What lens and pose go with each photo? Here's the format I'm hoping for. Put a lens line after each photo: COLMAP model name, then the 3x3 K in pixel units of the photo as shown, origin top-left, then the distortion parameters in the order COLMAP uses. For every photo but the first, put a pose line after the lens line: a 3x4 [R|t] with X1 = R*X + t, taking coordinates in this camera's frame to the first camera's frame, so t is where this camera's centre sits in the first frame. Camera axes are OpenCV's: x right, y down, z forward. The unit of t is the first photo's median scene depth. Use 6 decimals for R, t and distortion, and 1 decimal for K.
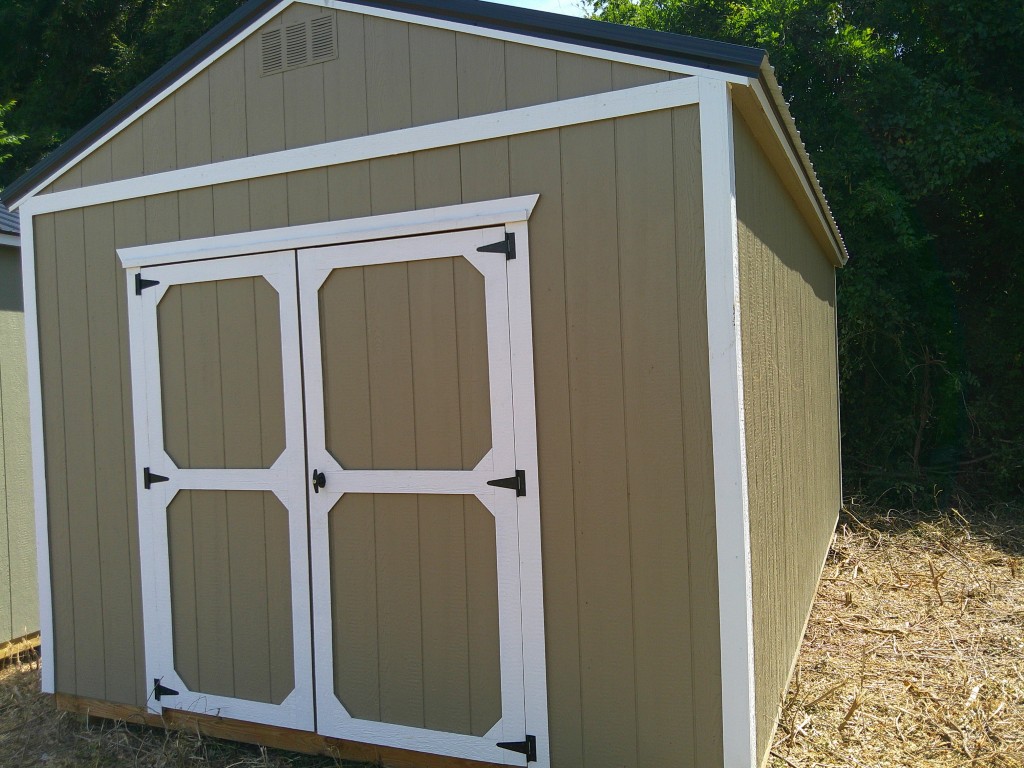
lens RADIAL K [[751.7, 0, 707.9], [0, 751.7, 372.3], [0, 0, 1]] dist [0.049779, -0.072023]
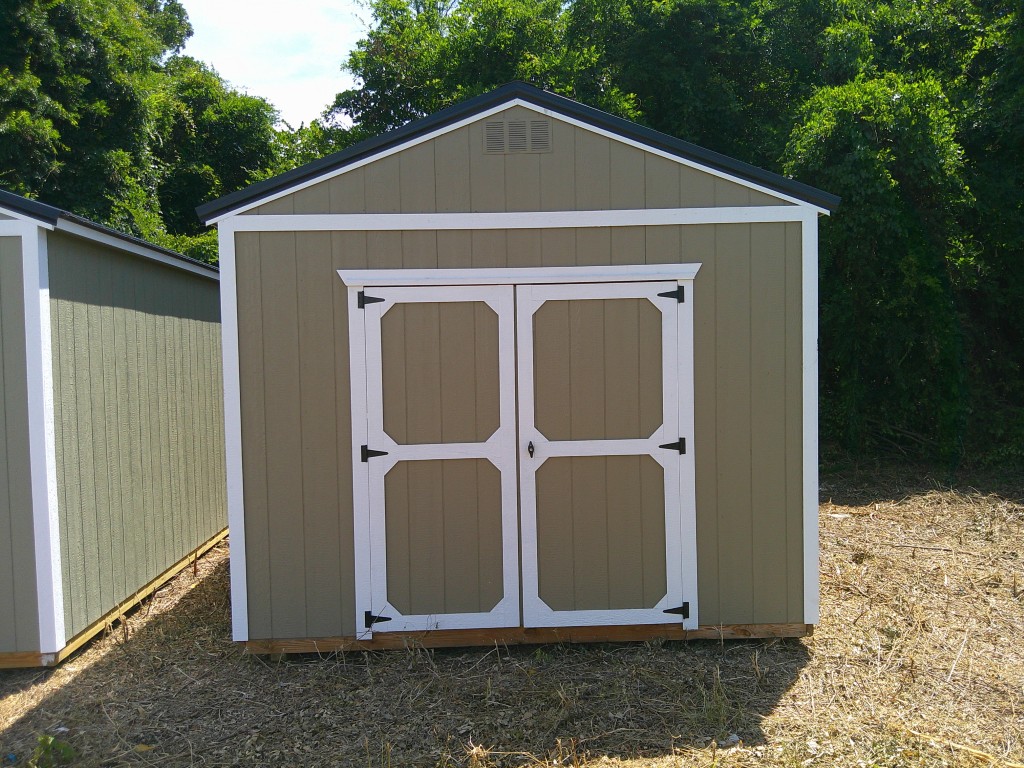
lens RADIAL K [[823.4, 0, 512.0], [0, 823.4, 384.0], [0, 0, 1]] dist [-0.033304, -0.003148]
pose [[0.917810, 0.006457, 0.396968, -1.146977], [-0.017810, 0.999531, 0.024920, -0.016547], [-0.396621, -0.029942, 0.917494, -0.390056]]
